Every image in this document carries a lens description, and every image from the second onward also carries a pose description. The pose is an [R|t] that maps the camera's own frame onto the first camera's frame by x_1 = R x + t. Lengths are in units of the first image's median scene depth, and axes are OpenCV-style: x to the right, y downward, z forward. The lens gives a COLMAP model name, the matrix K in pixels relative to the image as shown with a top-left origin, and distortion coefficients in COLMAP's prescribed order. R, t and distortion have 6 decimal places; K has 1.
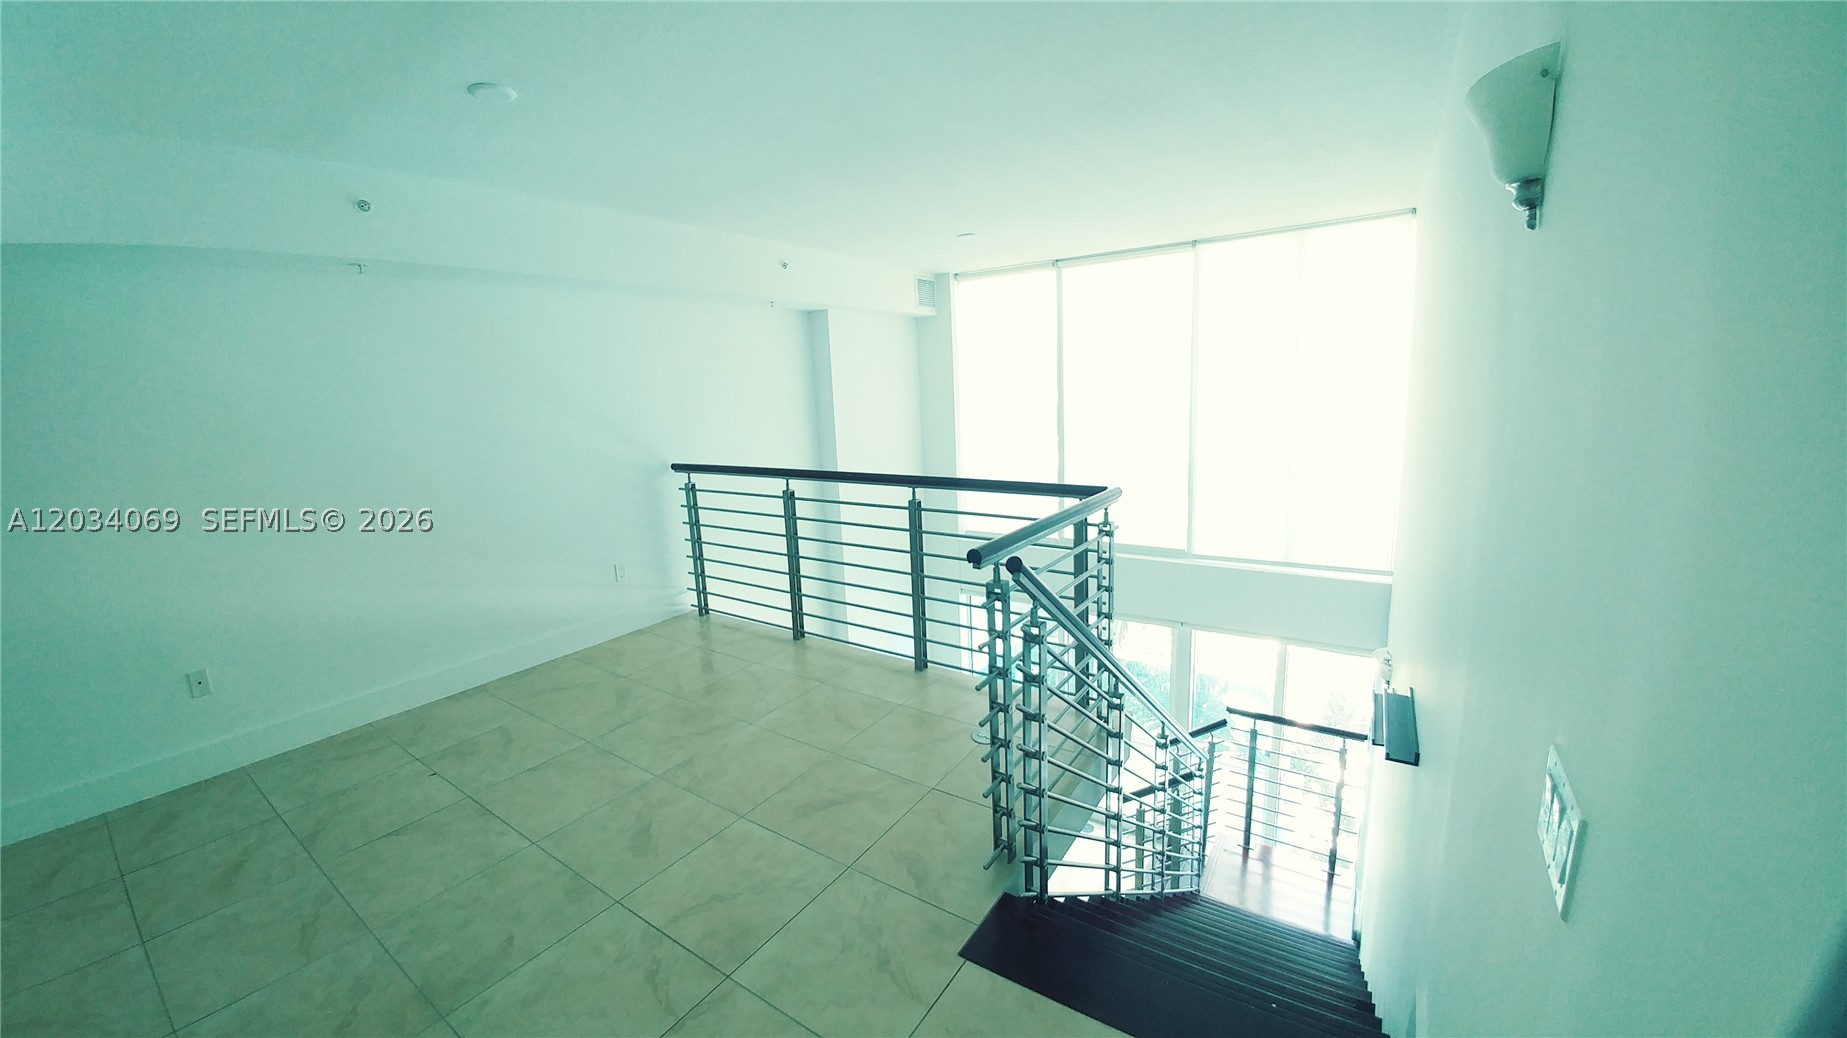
lens RADIAL K [[734.6, 0, 897.0], [0, 734.6, 540.1], [0, 0, 1]] dist [-0.020797, -0.000161]
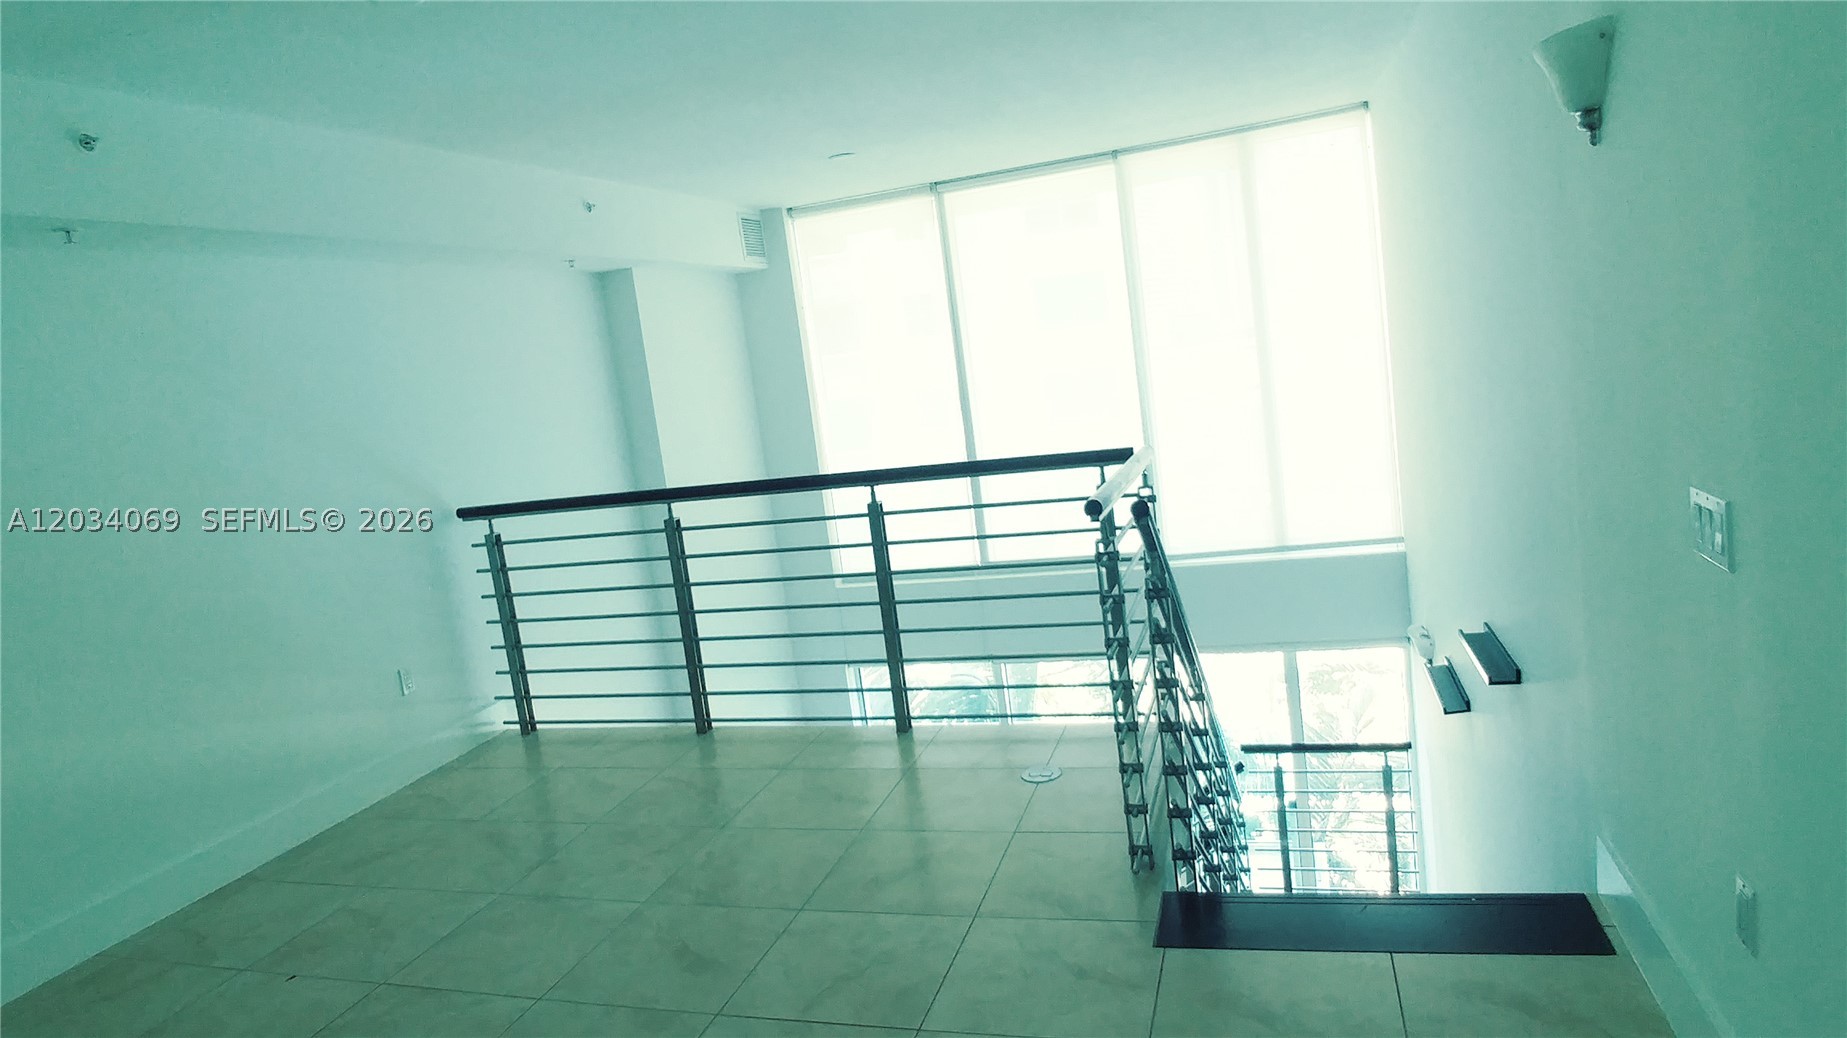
lens RADIAL K [[1230.5, 0, 919.1], [0, 1230.5, 551.9], [0, 0, 1]] dist [0.001989, 0.002249]
pose [[0.949157, -0.127099, 0.288004, -0.233986], [0.148040, 0.987611, -0.052045, 0.052454], [-0.277821, 0.092035, 0.956214, -0.166697]]
